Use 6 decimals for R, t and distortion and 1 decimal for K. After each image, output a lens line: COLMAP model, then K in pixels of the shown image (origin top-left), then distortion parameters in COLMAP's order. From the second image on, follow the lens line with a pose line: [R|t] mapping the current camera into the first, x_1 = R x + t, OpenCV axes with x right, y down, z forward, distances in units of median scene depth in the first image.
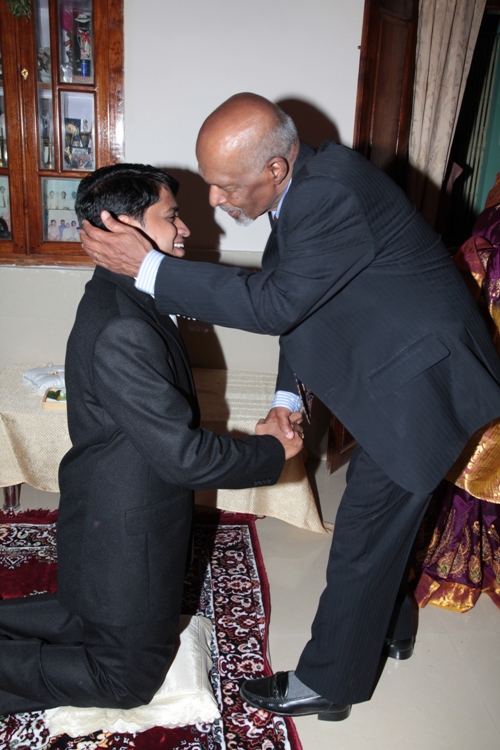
lens RADIAL K [[738.9, 0, 252.2], [0, 738.9, 371.5], [0, 0, 1]] dist [0.007924, 0.083318]
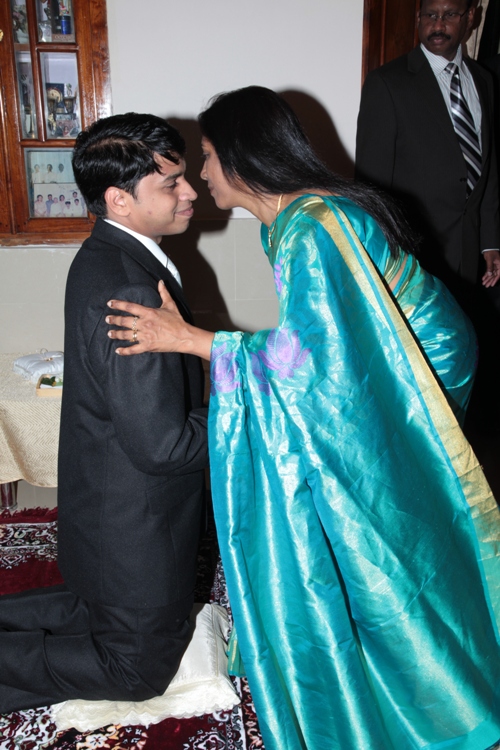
lens RADIAL K [[870.6, 0, 247.5], [0, 870.6, 367.1], [0, 0, 1]] dist [0.143310, 0.000595]
pose [[0.998230, -0.047341, -0.036005, 0.020693], [0.046374, 0.998552, -0.027257, 0.056389], [0.037244, 0.025540, 0.998980, -0.087805]]
